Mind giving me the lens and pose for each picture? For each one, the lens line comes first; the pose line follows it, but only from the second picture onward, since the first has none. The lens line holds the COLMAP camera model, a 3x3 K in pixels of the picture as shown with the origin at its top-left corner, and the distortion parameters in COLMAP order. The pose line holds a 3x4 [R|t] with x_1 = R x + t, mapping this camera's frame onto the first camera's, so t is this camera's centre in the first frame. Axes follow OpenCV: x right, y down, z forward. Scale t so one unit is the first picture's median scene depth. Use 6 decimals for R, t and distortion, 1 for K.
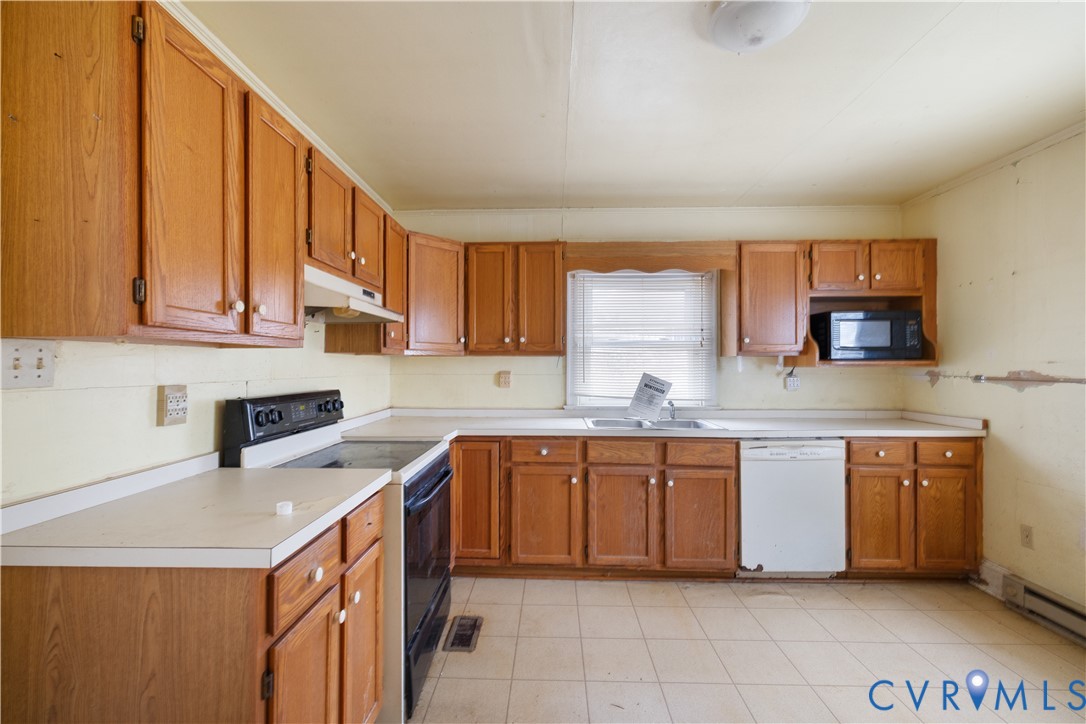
lens RADIAL K [[463.6, 0, 542.5], [0, 463.6, 363.6], [0, 0, 1]] dist [-0.001959, 0.000488]
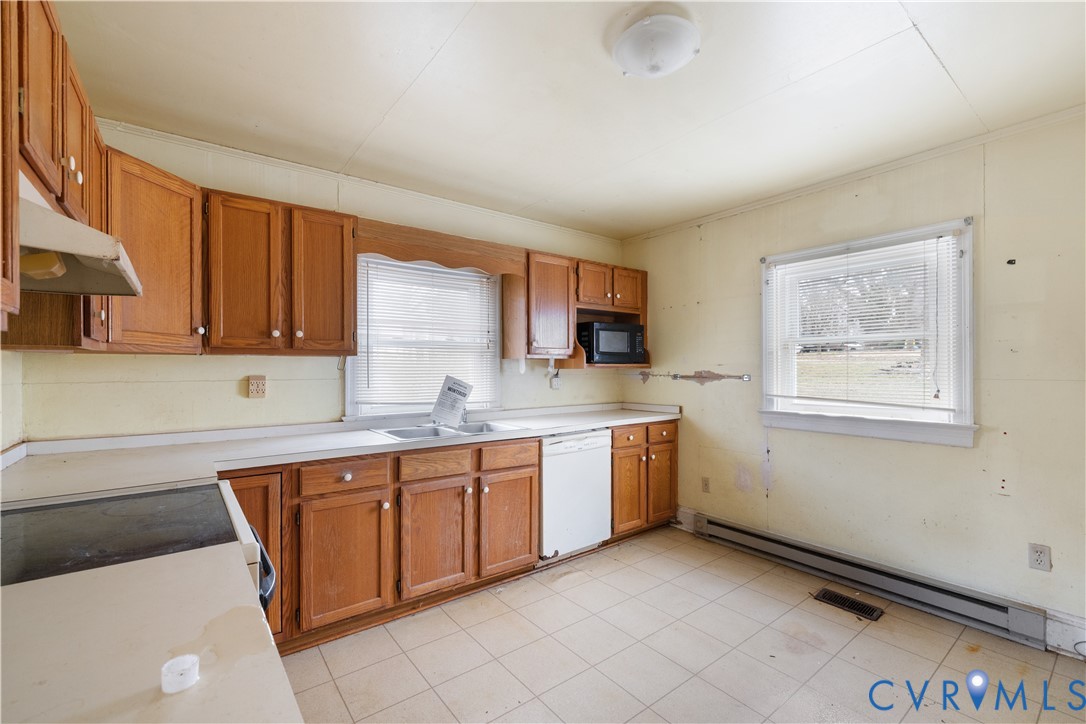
lens RADIAL K [[463.6, 0, 545.8], [0, 463.6, 369.0], [0, 0, 1]] dist [-0.001959, 0.000488]
pose [[0.774178, -0.003728, 0.632957, -0.233585], [-0.001537, 0.999969, 0.007769, -0.001017], [-0.632966, -0.006988, 0.774148, 0.172899]]
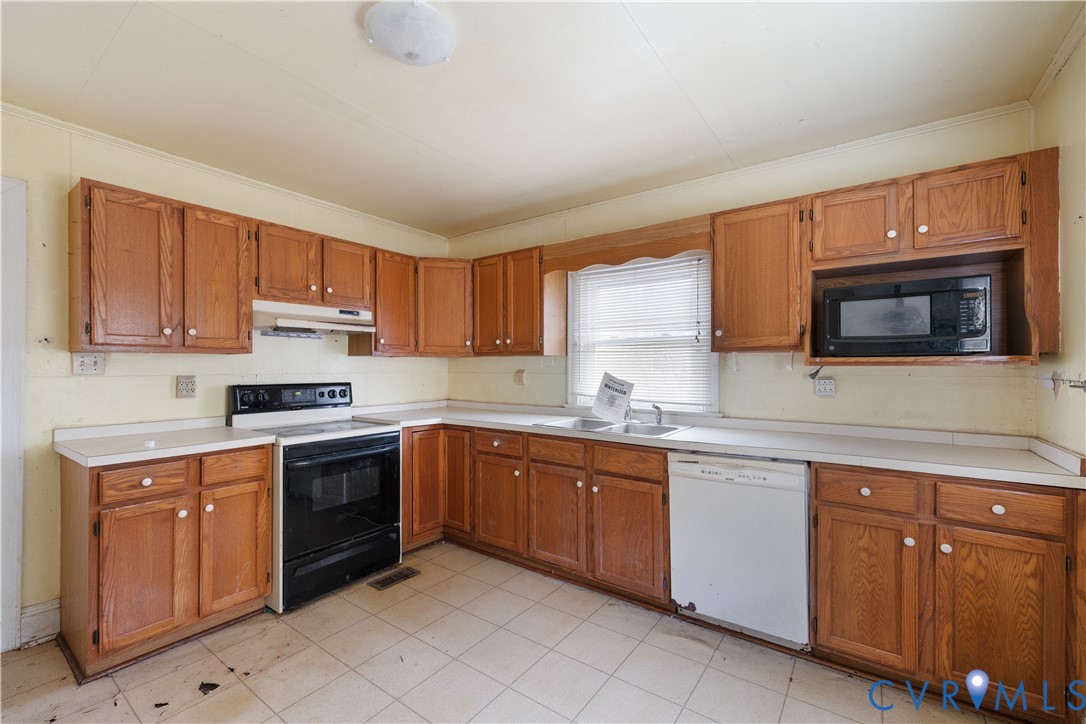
lens RADIAL K [[463.6, 0, 542.9], [0, 463.6, 365.4], [0, 0, 1]] dist [-0.001959, 0.000488]
pose [[0.823986, -0.001661, -0.566608, 0.710346], [0.003094, 0.999994, 0.001568, 0.004475], [0.566602, -0.003045, 0.823986, 0.160760]]
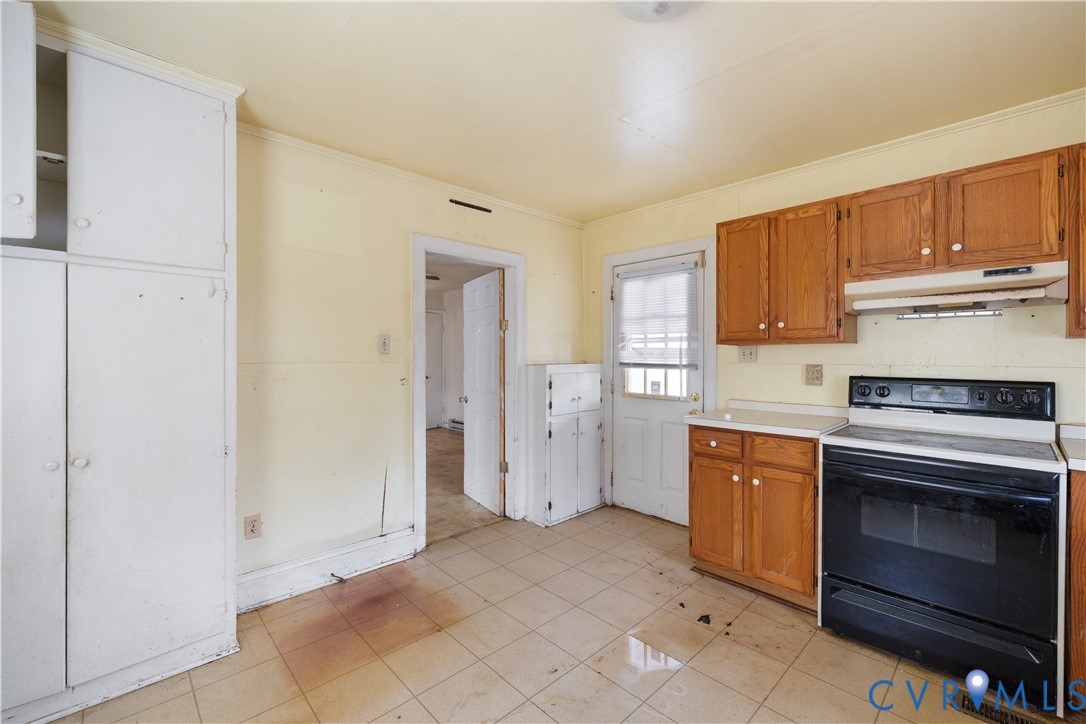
lens RADIAL K [[463.6, 0, 539.1], [0, 463.6, 355.9], [0, 0, 1]] dist [-0.001959, 0.000488]
pose [[-0.722734, -0.000358, -0.691126, 0.706753], [0.002944, 0.999989, -0.003597, 0.007777], [0.691120, -0.004634, -0.722725, 0.840659]]
